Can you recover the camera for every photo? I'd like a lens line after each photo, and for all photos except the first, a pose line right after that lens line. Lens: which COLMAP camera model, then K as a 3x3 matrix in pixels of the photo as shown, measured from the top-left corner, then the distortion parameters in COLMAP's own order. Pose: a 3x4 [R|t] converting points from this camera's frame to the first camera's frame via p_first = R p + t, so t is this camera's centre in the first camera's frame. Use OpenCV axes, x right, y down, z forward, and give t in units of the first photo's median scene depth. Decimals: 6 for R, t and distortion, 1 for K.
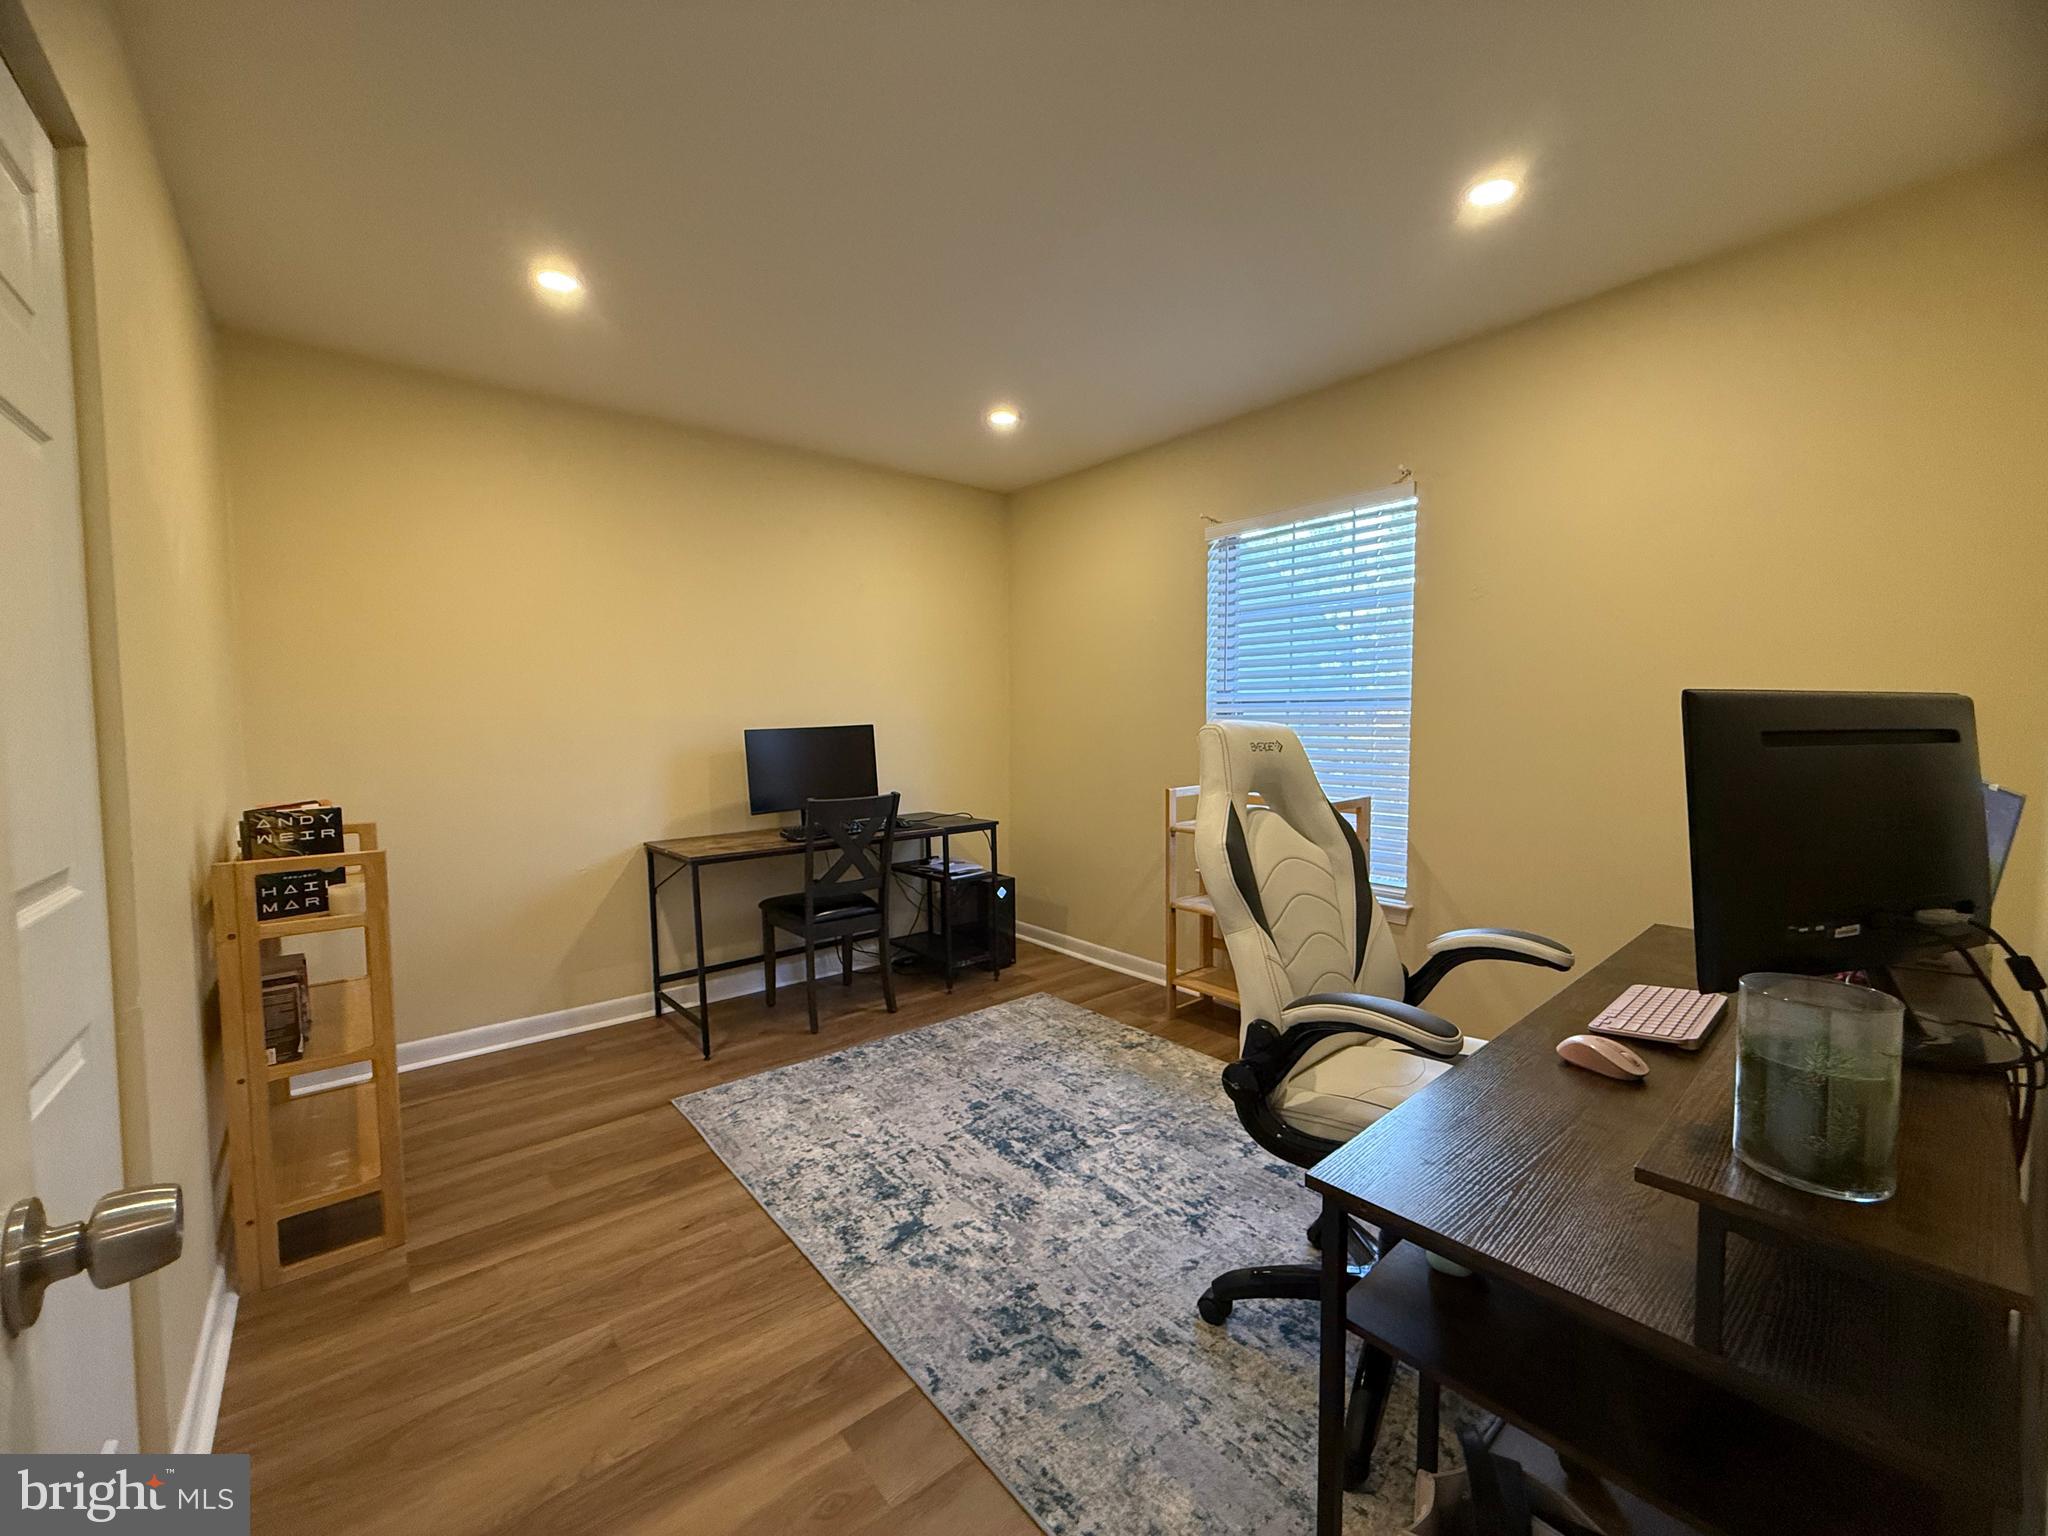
lens RADIAL K [[815.9, 0, 1018.5], [0, 815.9, 768.2], [0, 0, 1]] dist [0.001517, -0.000128]
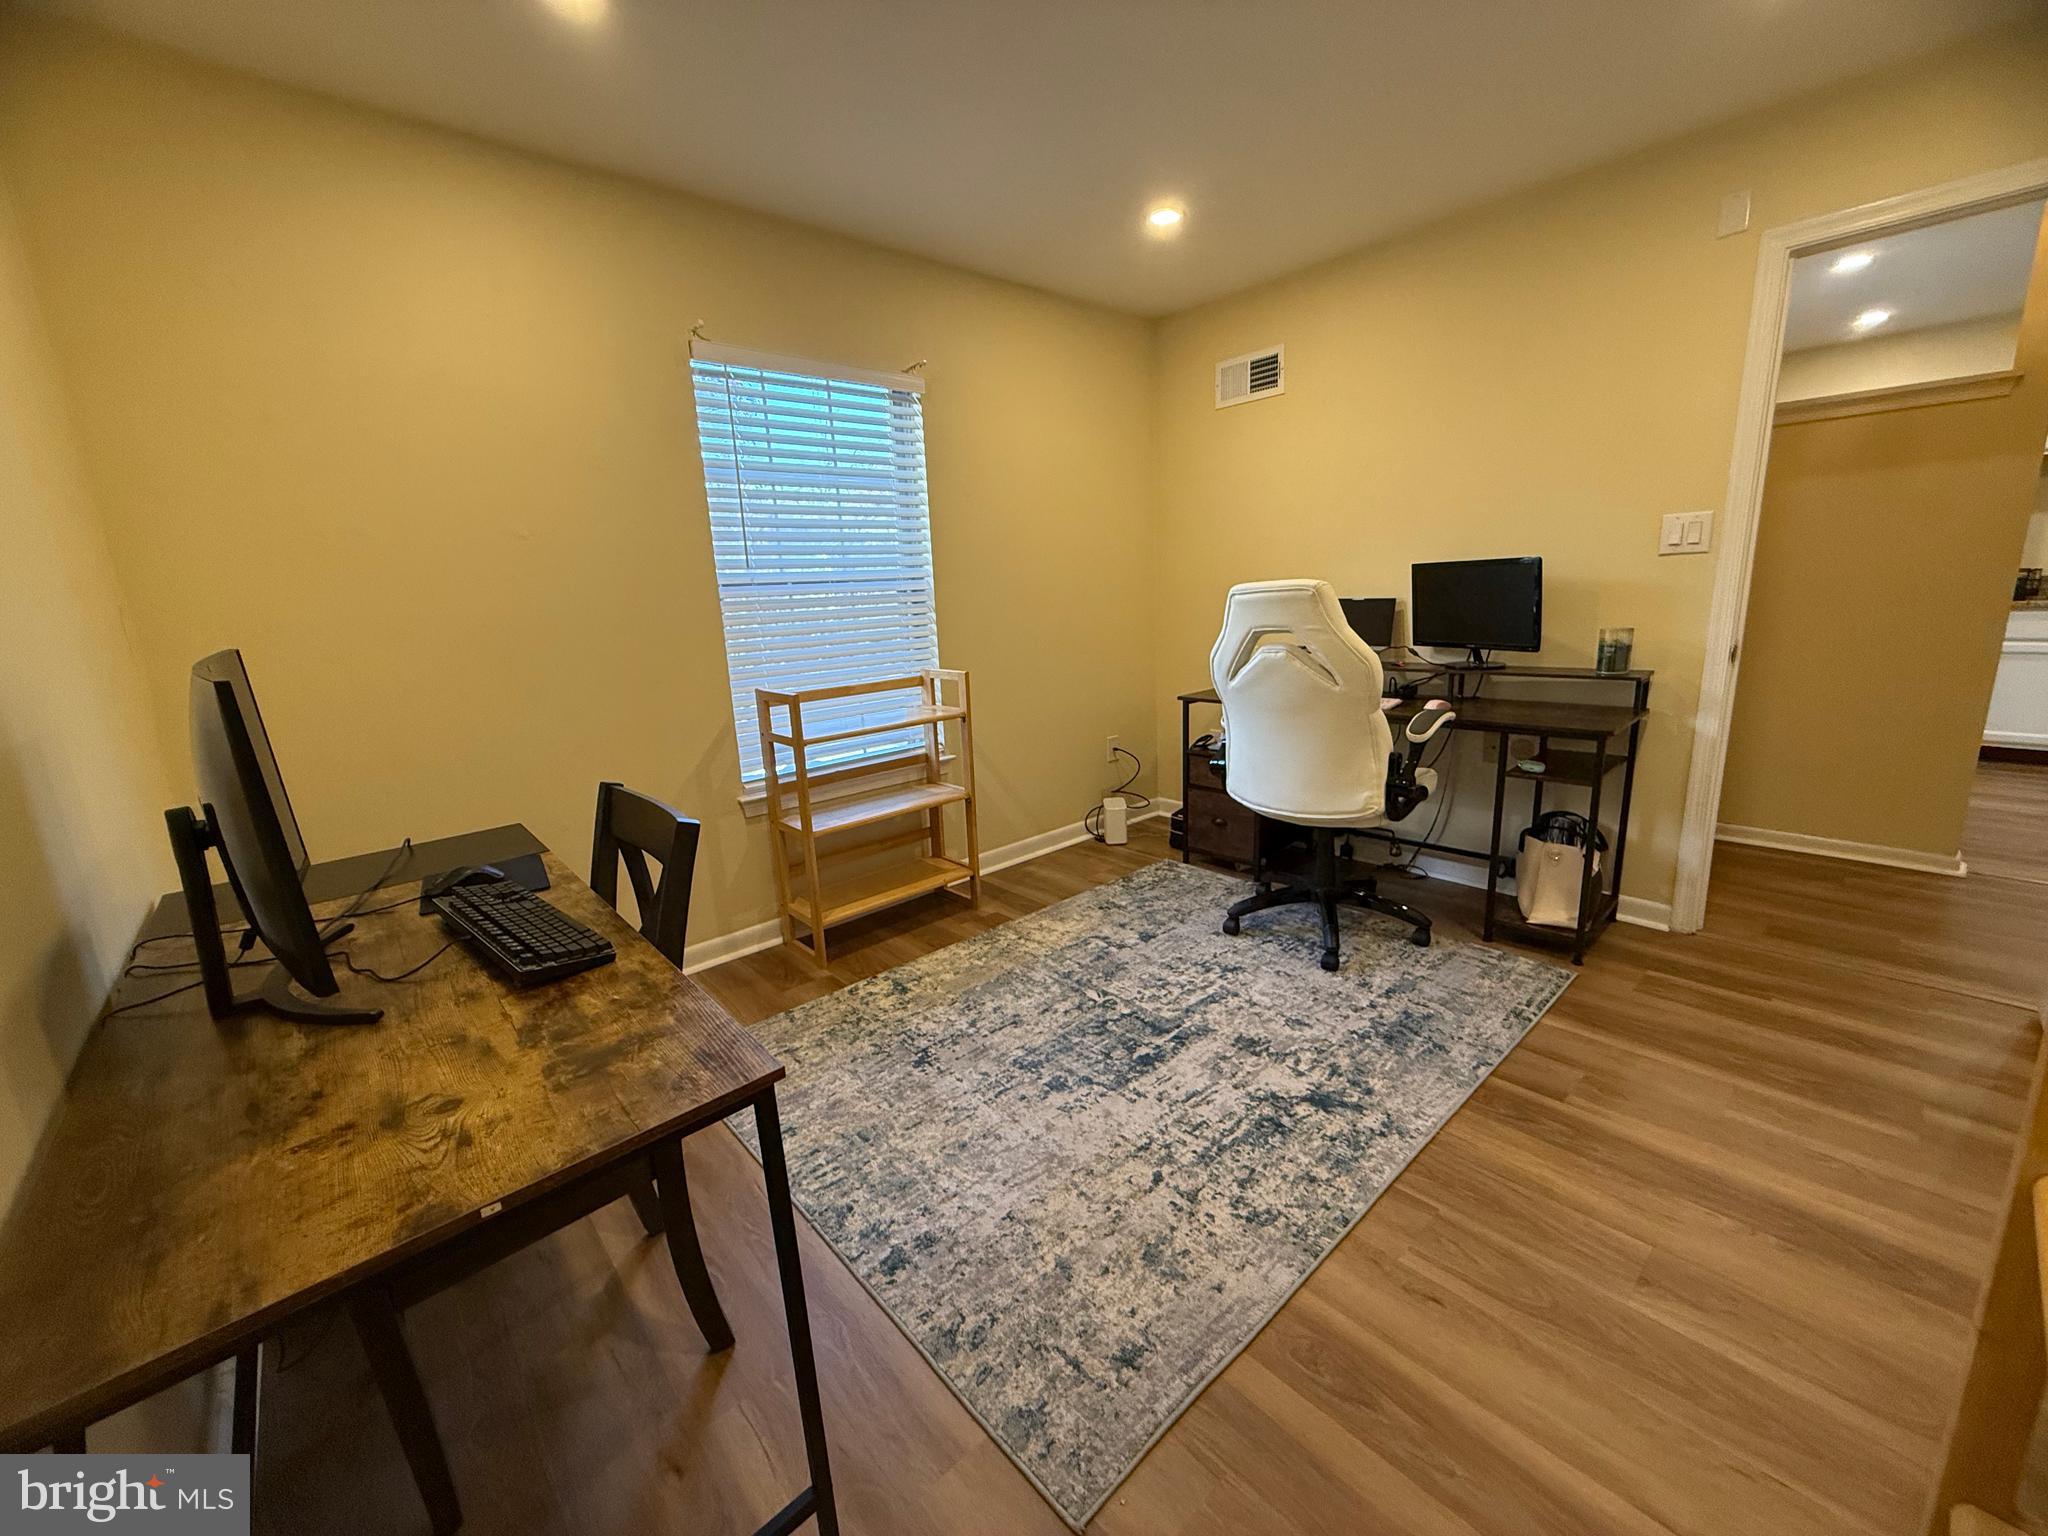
lens RADIAL K [[815.9, 0, 1018.5], [0, 815.9, 768.2], [0, 0, 1]] dist [0.001517, -0.000128]
pose [[-0.031291, -0.214255, 0.976276, -0.887962], [0.110258, 0.970054, 0.216423, -0.075622], [-0.993410, 0.114414, -0.006731, 1.172838]]
